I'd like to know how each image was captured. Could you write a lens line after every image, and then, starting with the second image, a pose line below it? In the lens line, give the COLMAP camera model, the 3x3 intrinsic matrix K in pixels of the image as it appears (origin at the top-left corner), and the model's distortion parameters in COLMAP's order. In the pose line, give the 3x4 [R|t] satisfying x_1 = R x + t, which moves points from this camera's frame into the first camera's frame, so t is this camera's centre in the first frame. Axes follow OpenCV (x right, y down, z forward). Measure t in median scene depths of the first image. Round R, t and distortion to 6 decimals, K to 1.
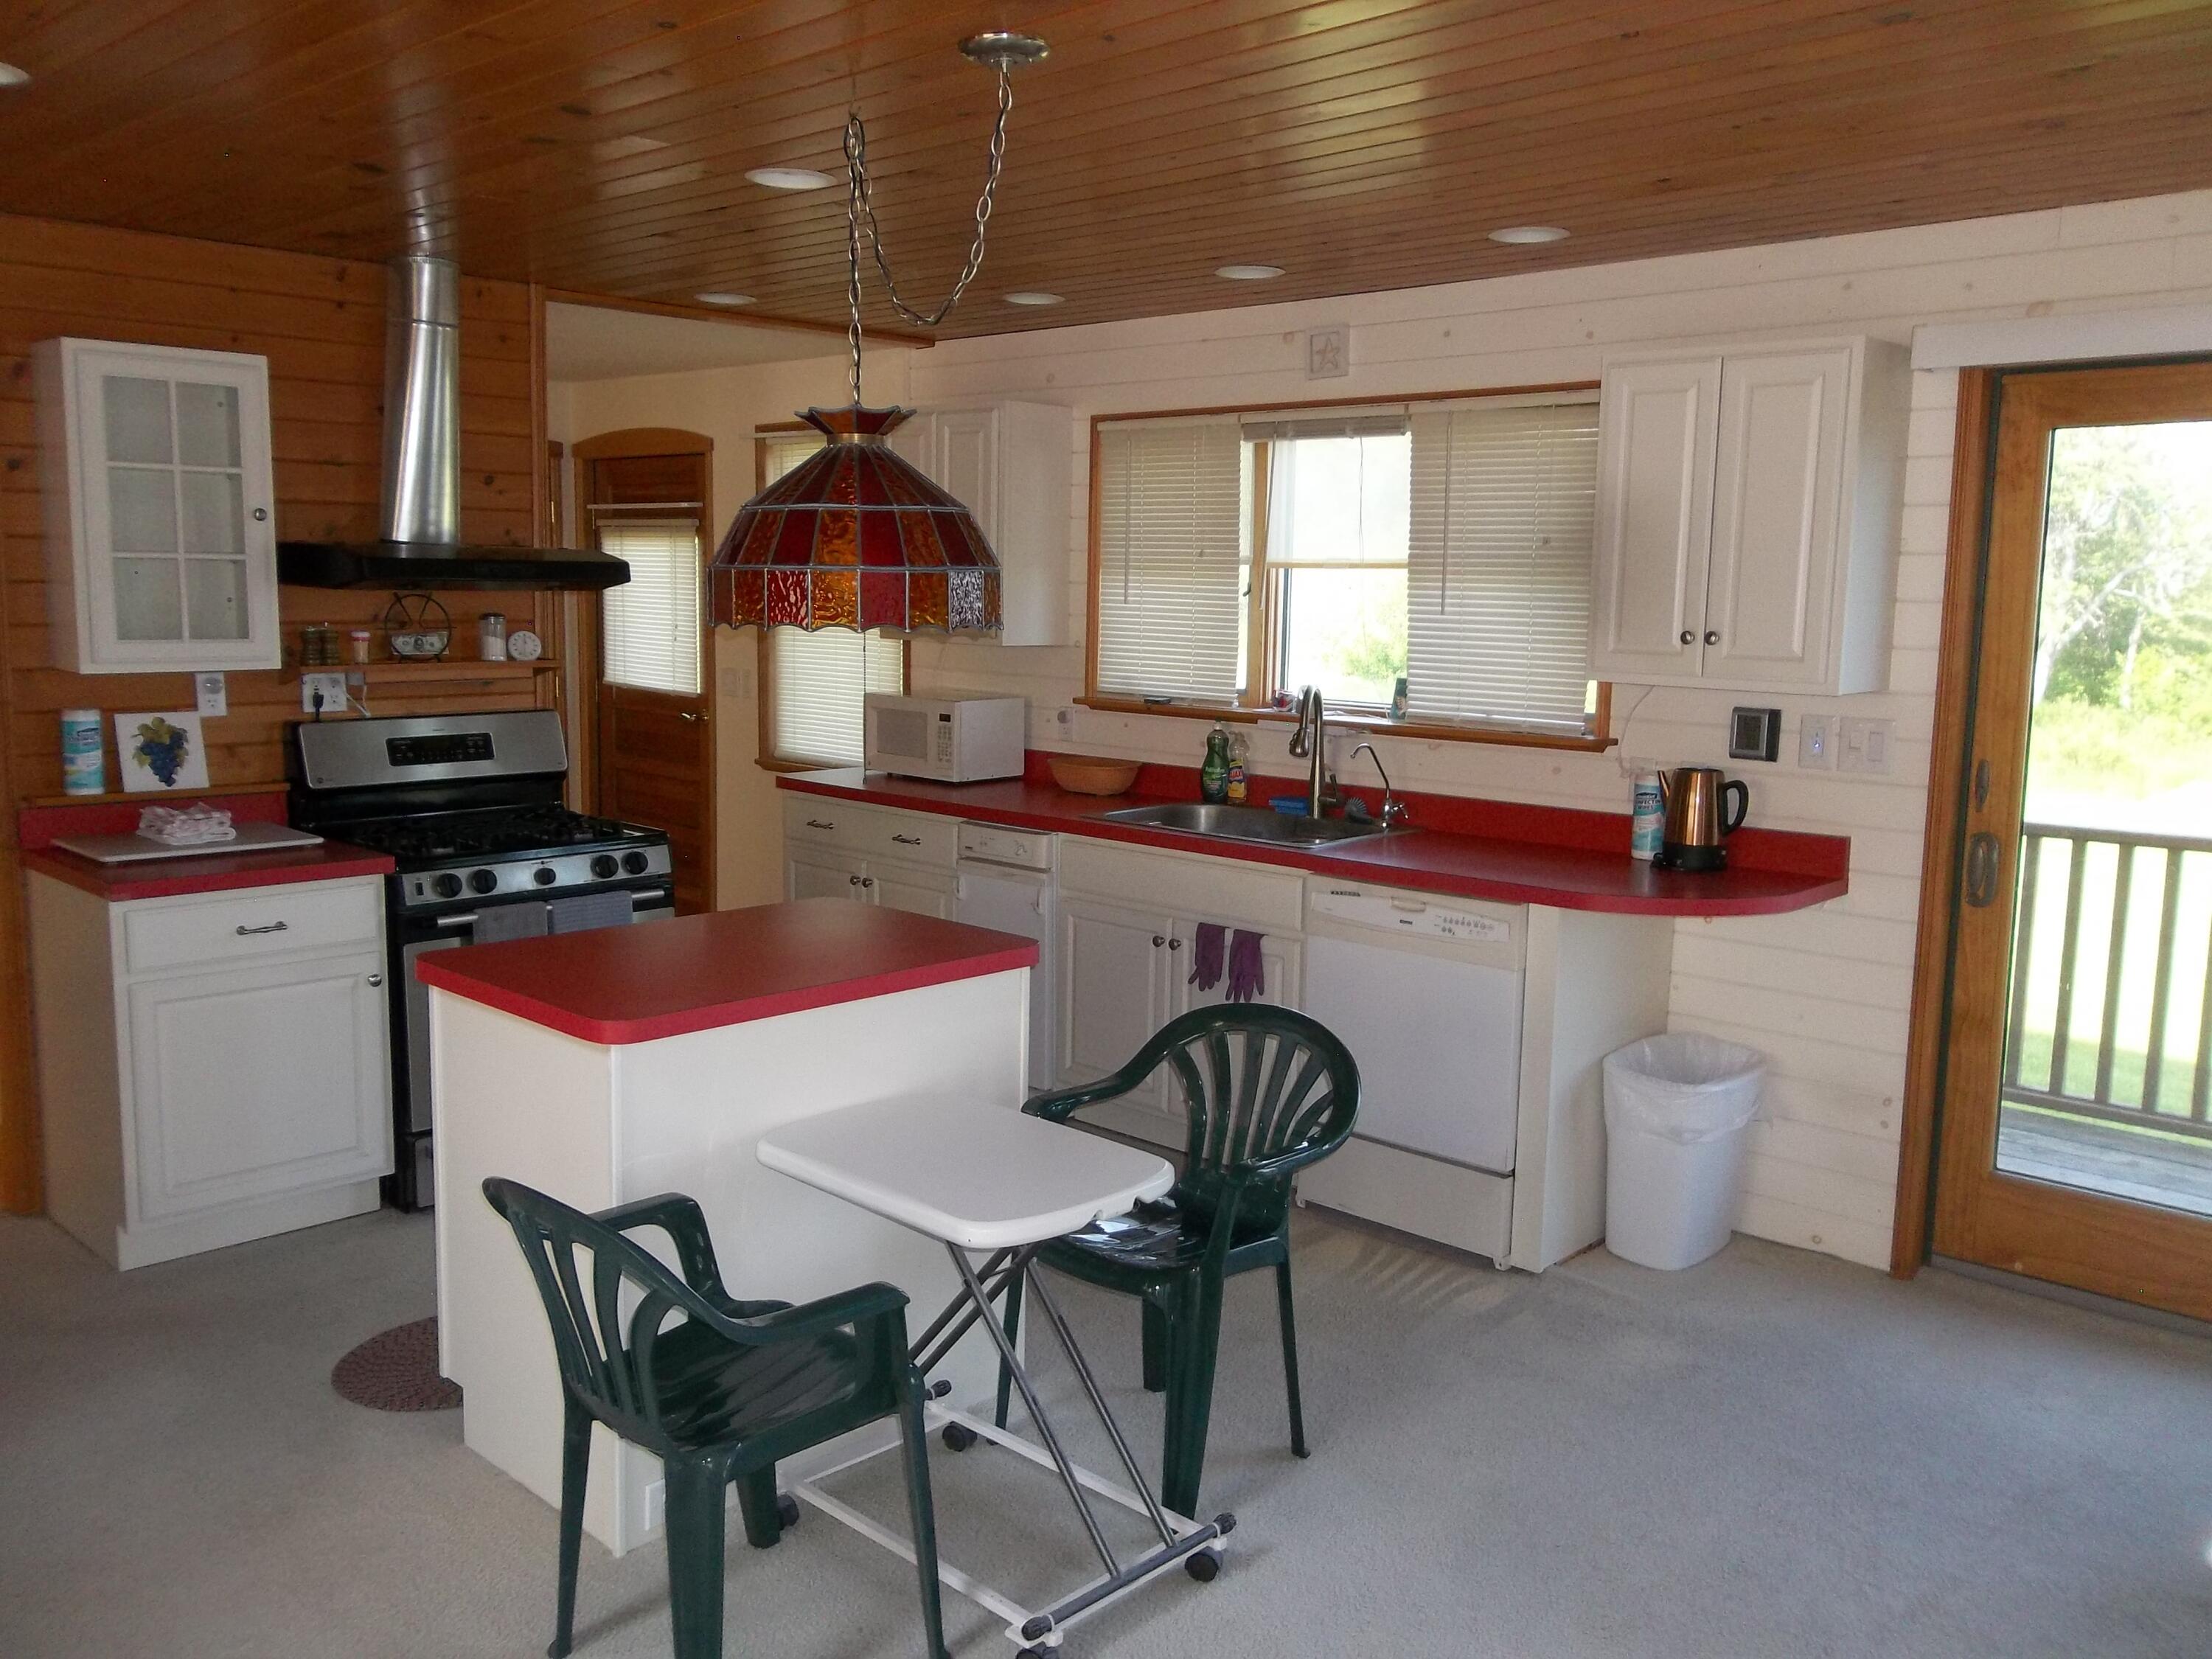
lens RADIAL K [[1809.0, 0, 1100.1], [0, 1809.0, 818.3], [0, 0, 1]] dist [0.013648, 0.011142]
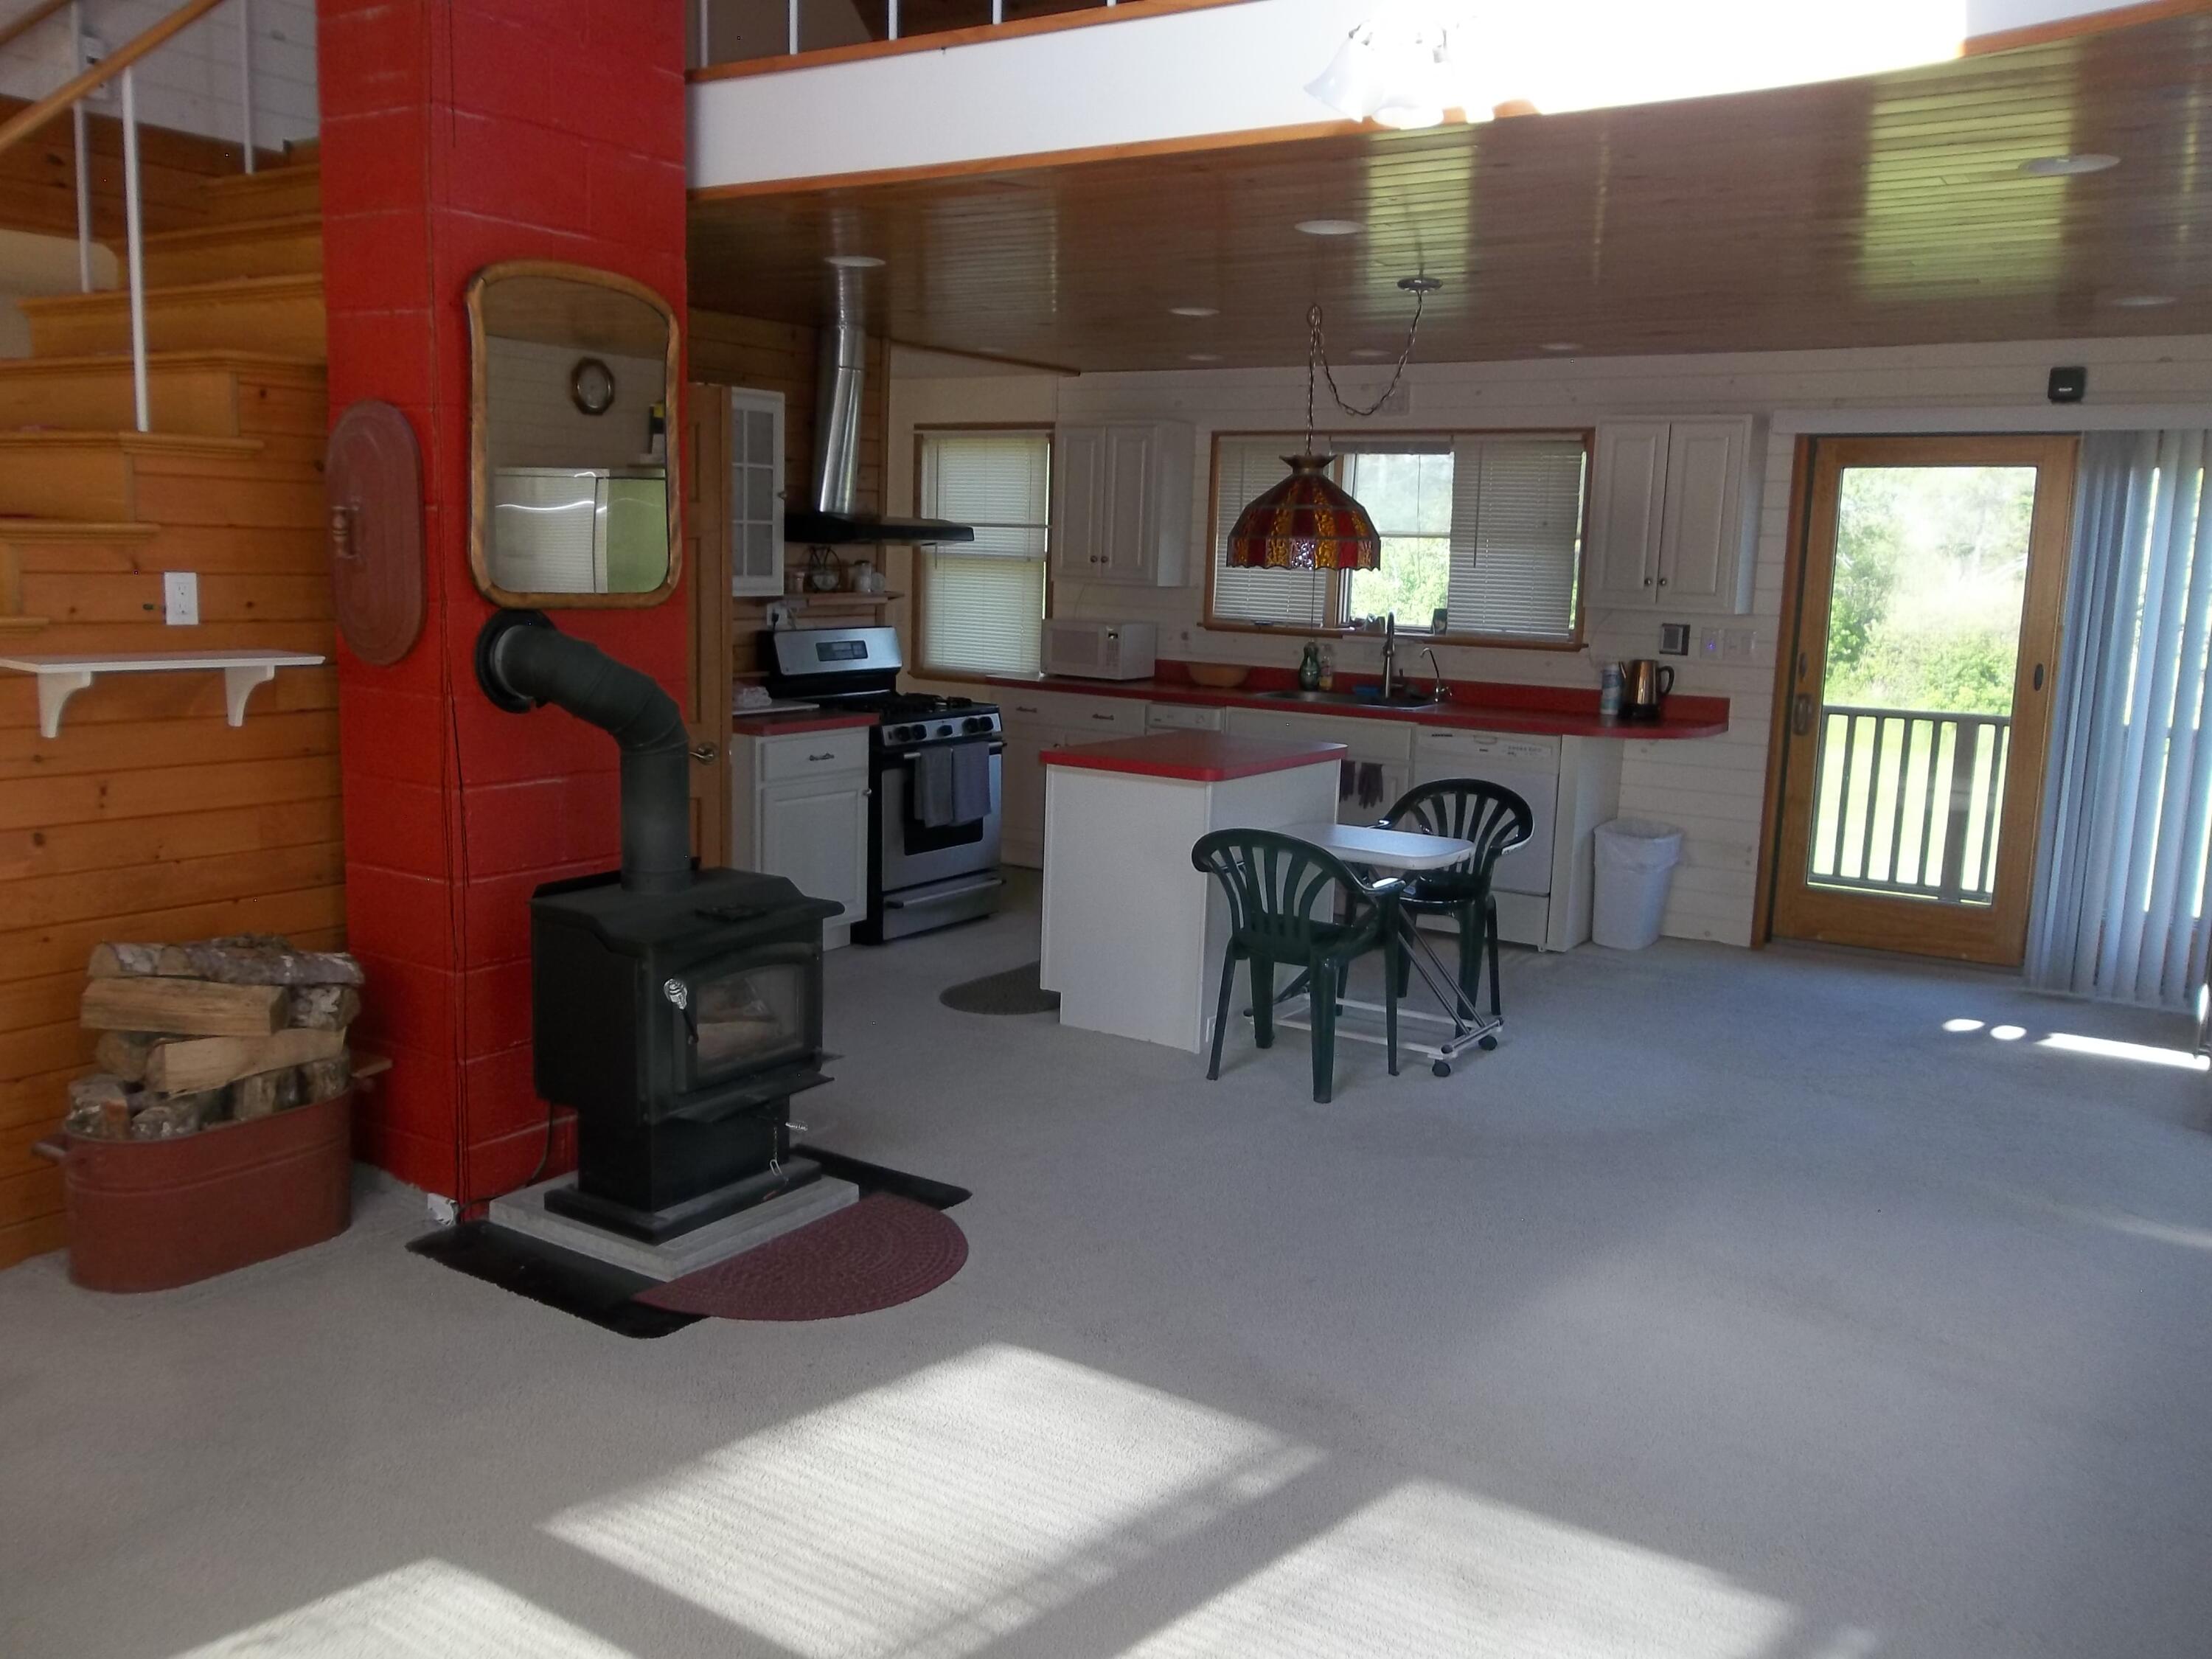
lens RADIAL K [[1809.0, 0, 1100.1], [0, 1809.0, 818.3], [0, 0, 1]] dist [0.013648, 0.011142]
pose [[0.982984, -0.014386, 0.183125, -0.475000], [0.010066, 0.999649, 0.024497, 0.072916], [-0.183413, -0.022237, 0.982784, -0.570540]]
